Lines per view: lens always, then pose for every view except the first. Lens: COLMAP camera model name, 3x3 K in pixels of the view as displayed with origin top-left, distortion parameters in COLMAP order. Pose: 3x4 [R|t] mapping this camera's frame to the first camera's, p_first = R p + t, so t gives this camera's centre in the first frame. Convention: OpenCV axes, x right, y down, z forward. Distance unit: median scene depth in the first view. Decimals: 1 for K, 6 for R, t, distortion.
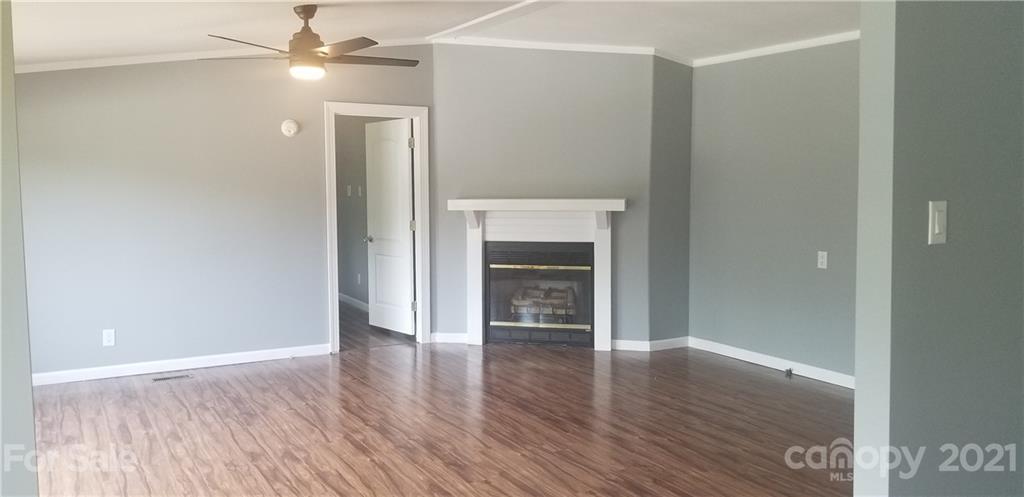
lens RADIAL K [[790.6, 0, 506.2], [0, 790.6, 223.4], [0, 0, 1]] dist [0.084797, -0.151878]
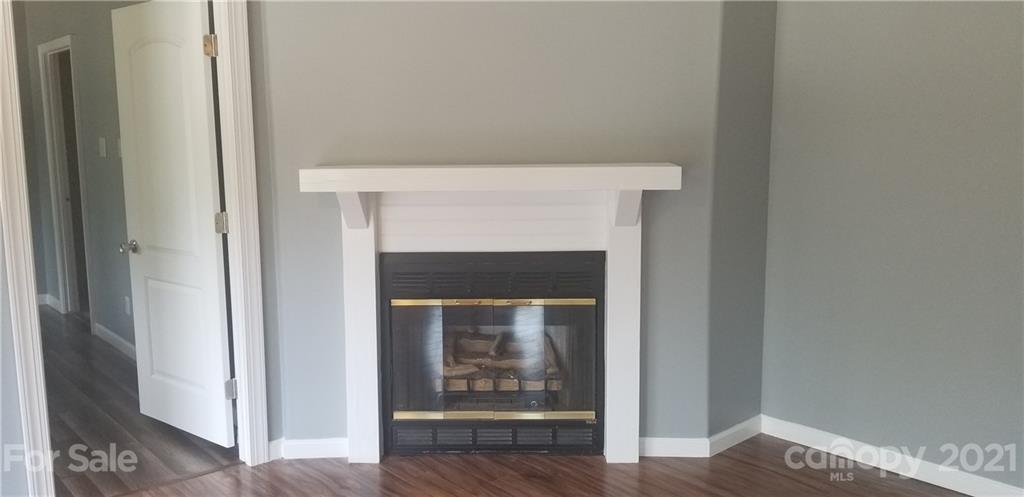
lens RADIAL K [[790.6, 0, 506.2], [0, 790.6, 223.4], [0, 0, 1]] dist [0.084797, -0.151878]
pose [[0.976703, -0.028041, 0.212757, -0.054953], [0.014204, 0.997699, 0.066288, -0.027336], [-0.214126, -0.061722, 0.974854, 0.511509]]
